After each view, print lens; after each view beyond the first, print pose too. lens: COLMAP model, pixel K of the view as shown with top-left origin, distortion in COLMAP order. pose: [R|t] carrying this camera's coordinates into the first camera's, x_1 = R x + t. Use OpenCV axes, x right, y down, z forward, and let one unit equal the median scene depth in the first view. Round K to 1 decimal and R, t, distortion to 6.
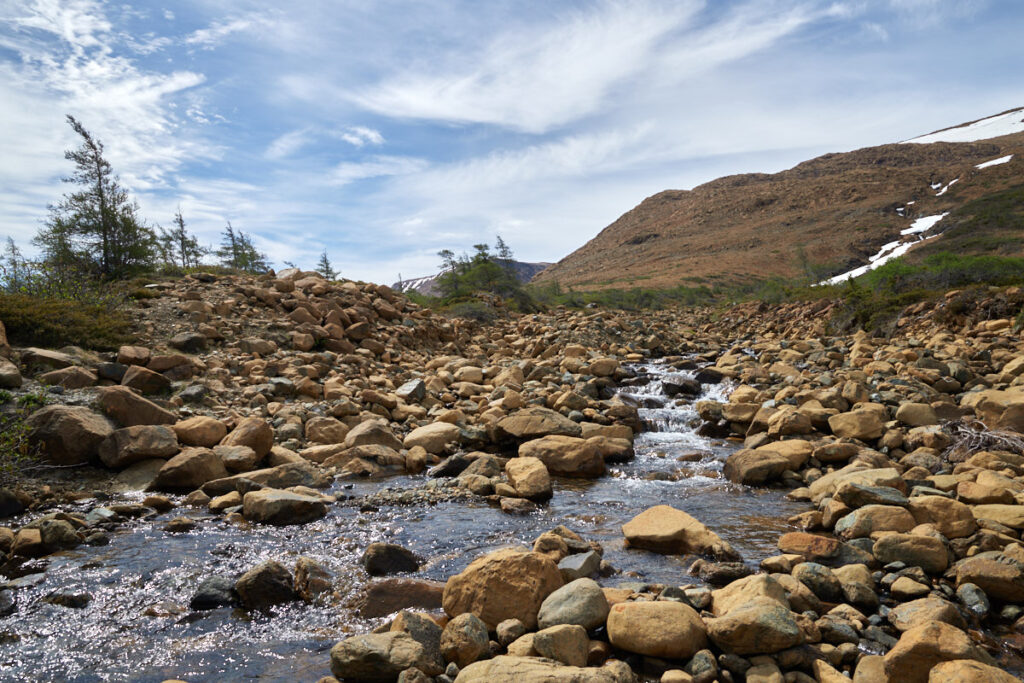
lens RADIAL K [[704.4, 0, 512.0], [0, 704.4, 341.5], [0, 0, 1]] dist [0.004580, -0.000712]
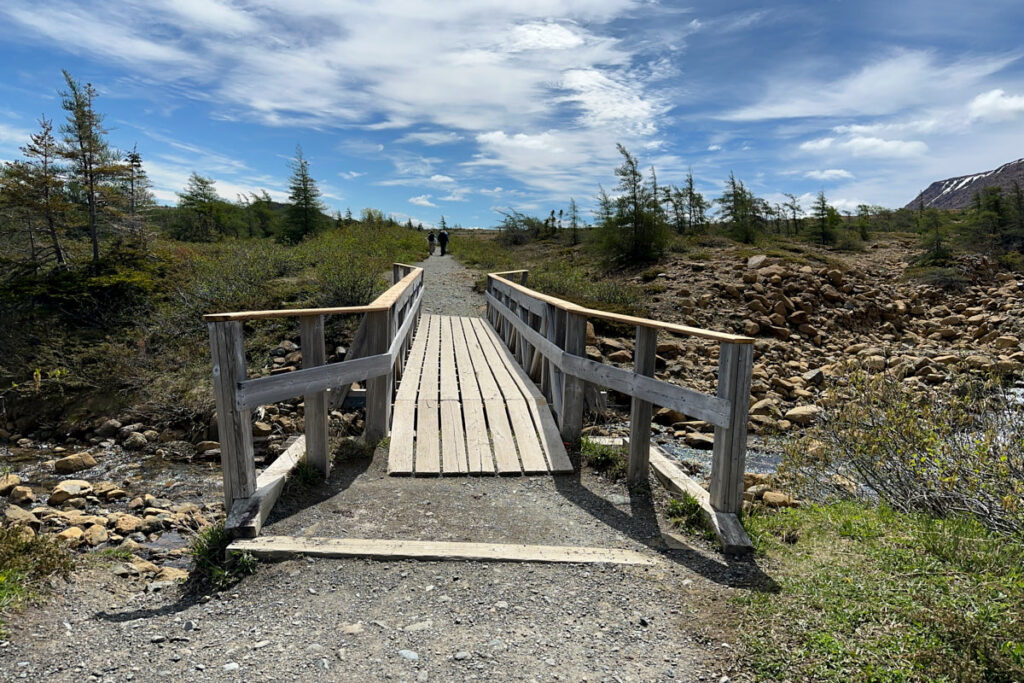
lens RADIAL K [[713.6, 0, 512.0], [0, 713.6, 341.5], [0, 0, 1]] dist [0.012908, -0.002846]
pose [[0.775679, 0.101104, -0.622977, 0.224745], [-0.025230, 0.991264, 0.129460, -0.137855], [0.630623, -0.084702, 0.771453, -0.429111]]
